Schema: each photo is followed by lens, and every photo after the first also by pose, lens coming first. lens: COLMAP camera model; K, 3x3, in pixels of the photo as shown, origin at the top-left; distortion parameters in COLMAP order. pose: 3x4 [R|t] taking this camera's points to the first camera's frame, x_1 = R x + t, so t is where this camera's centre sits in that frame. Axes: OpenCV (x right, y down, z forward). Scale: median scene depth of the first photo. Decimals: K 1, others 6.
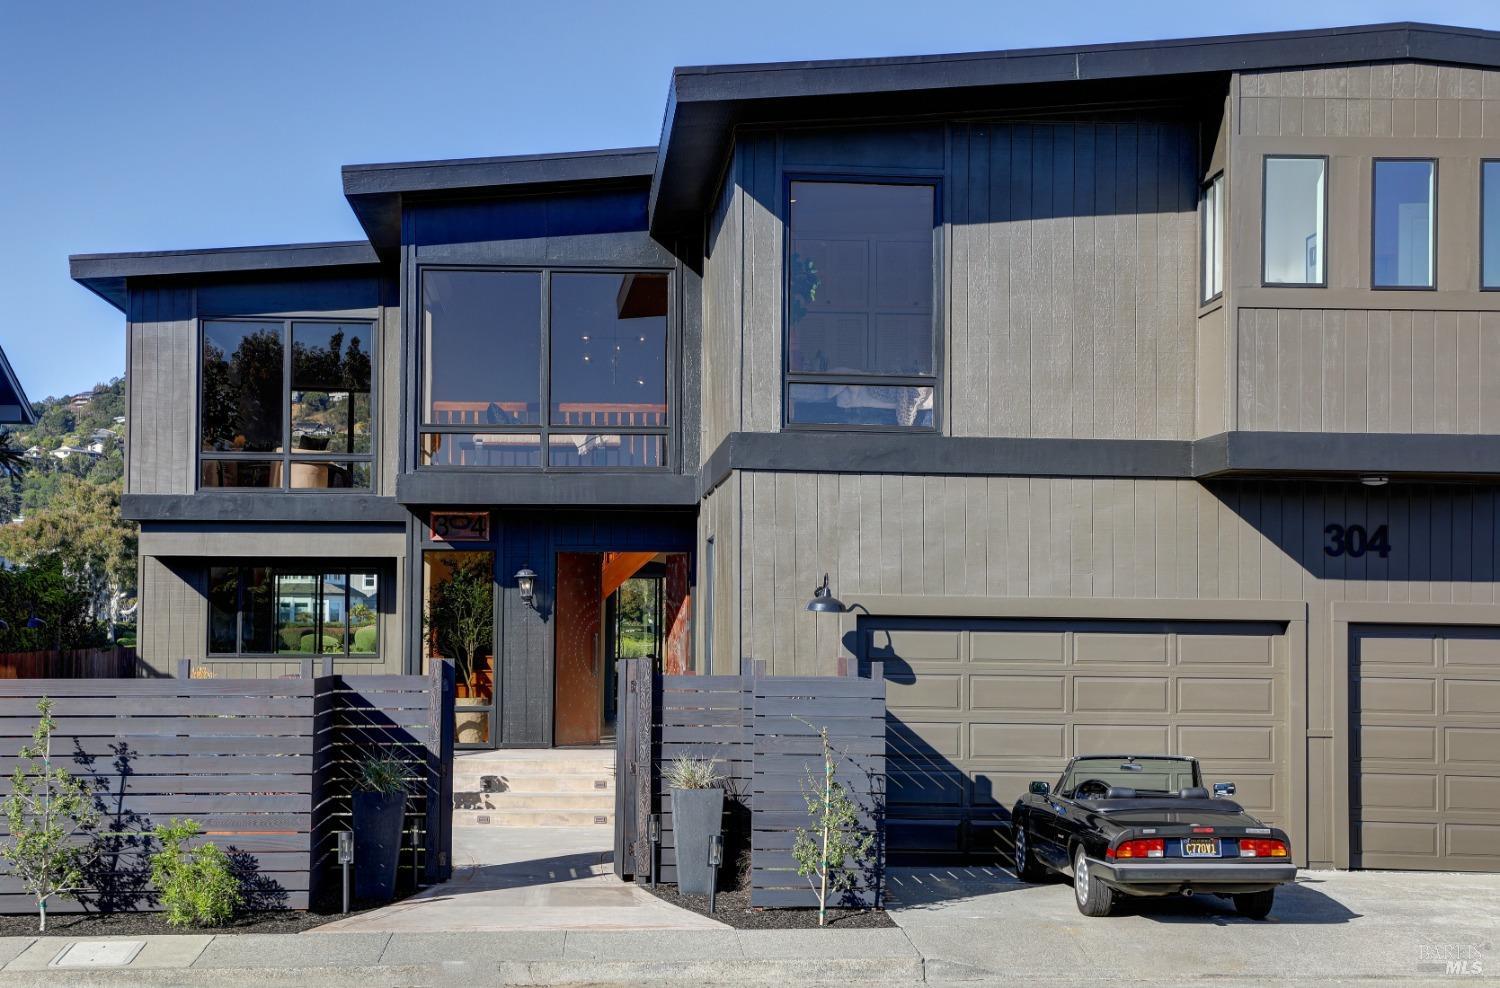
lens RADIAL K [[2493.8, 0, 751.9], [0, 2493.8, 525.3], [0, 0, 1]] dist [0.246409, 0.114612]
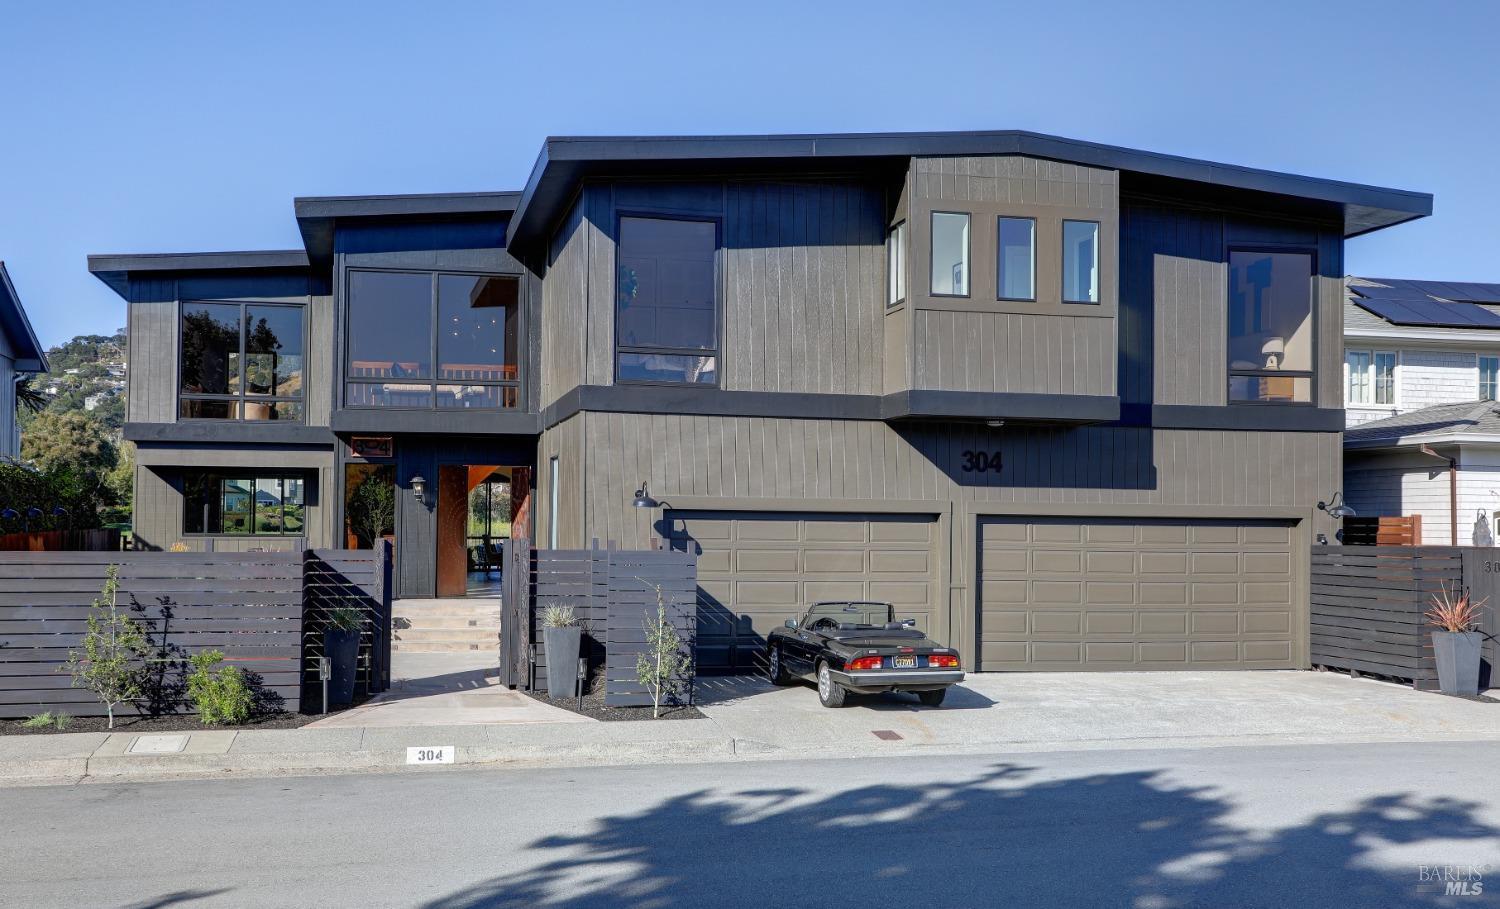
lens RADIAL K [[1626.1, 0, 749.3], [0, 1626.1, 473.3], [0, 0, 1]] dist [0.088037, 0.009050]
pose [[0.989197, 0.006702, 0.146436, -0.049249], [-0.008886, 0.999859, 0.014266, 0.000253], [-0.146320, -0.015413, 0.989117, 0.031754]]
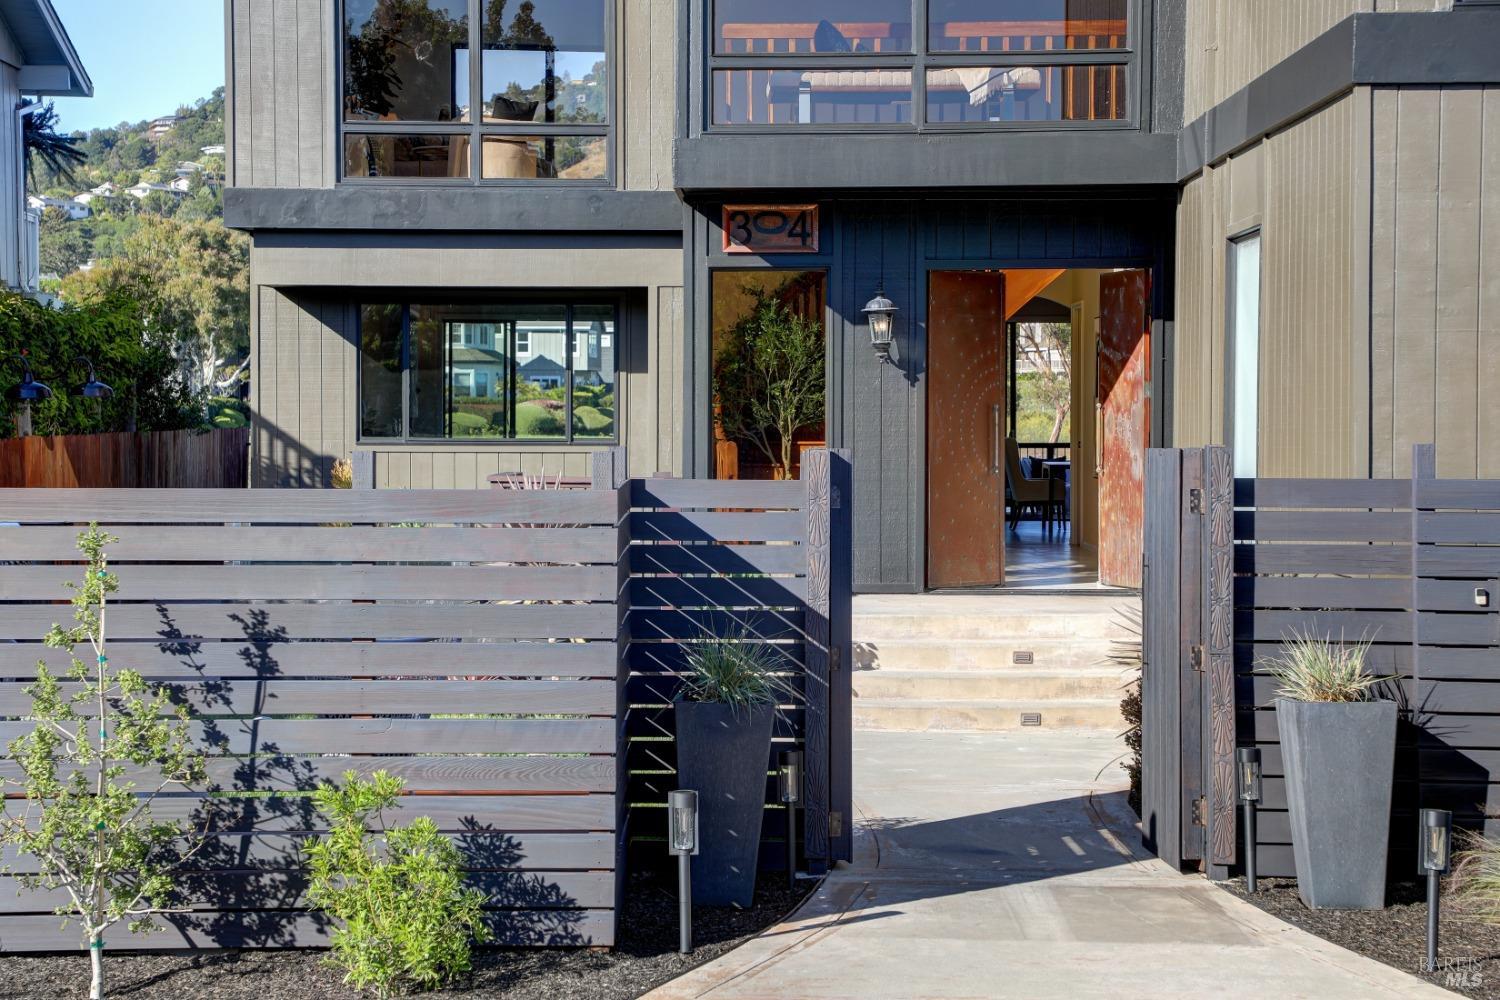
lens RADIAL K [[3095.0, 0, 747.3], [0, 3095.0, 453.9], [0, 0, 1]] dist [0.407079, -0.143493]
pose [[0.997125, -0.004648, -0.075637, -0.084674], [0.008956, 0.998350, 0.056718, 0.015784], [0.075249, -0.057232, 0.995521, 0.321435]]
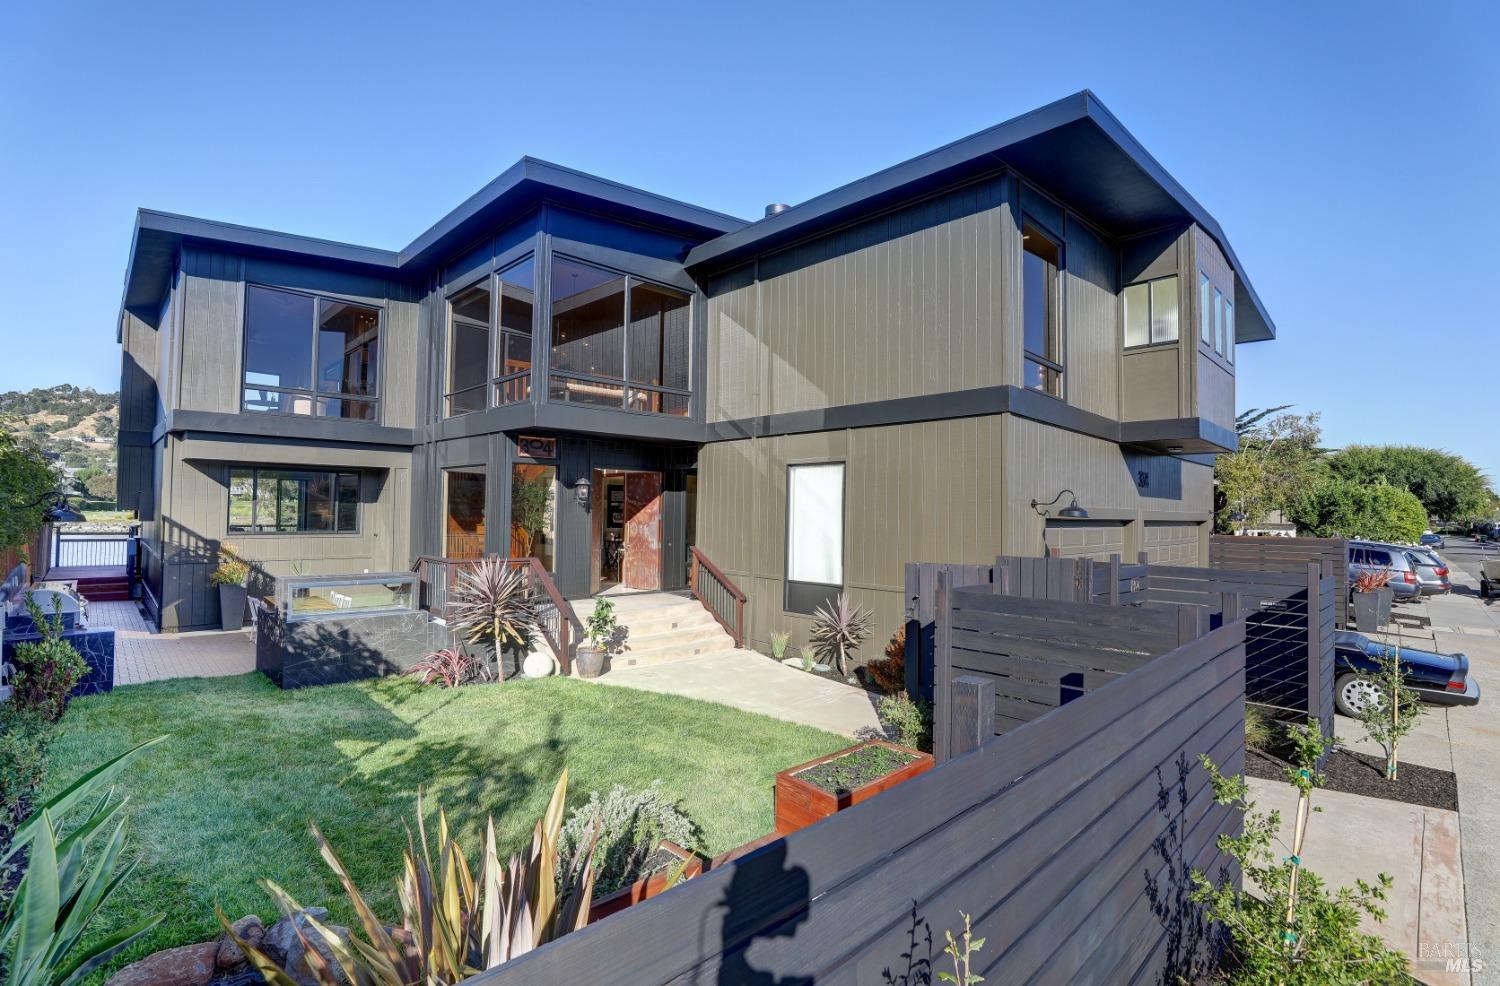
lens RADIAL K [[708.0, 0, 750.0], [0, 708.0, 493.0], [0, 0, 1]] dist [-0.023489, 0.000014]
pose [[0.773986, 0.018567, 0.632931, -0.356208], [-0.035940, 0.999247, 0.014637, 0.020965], [-0.632182, -0.034077, 0.774070, 0.788345]]
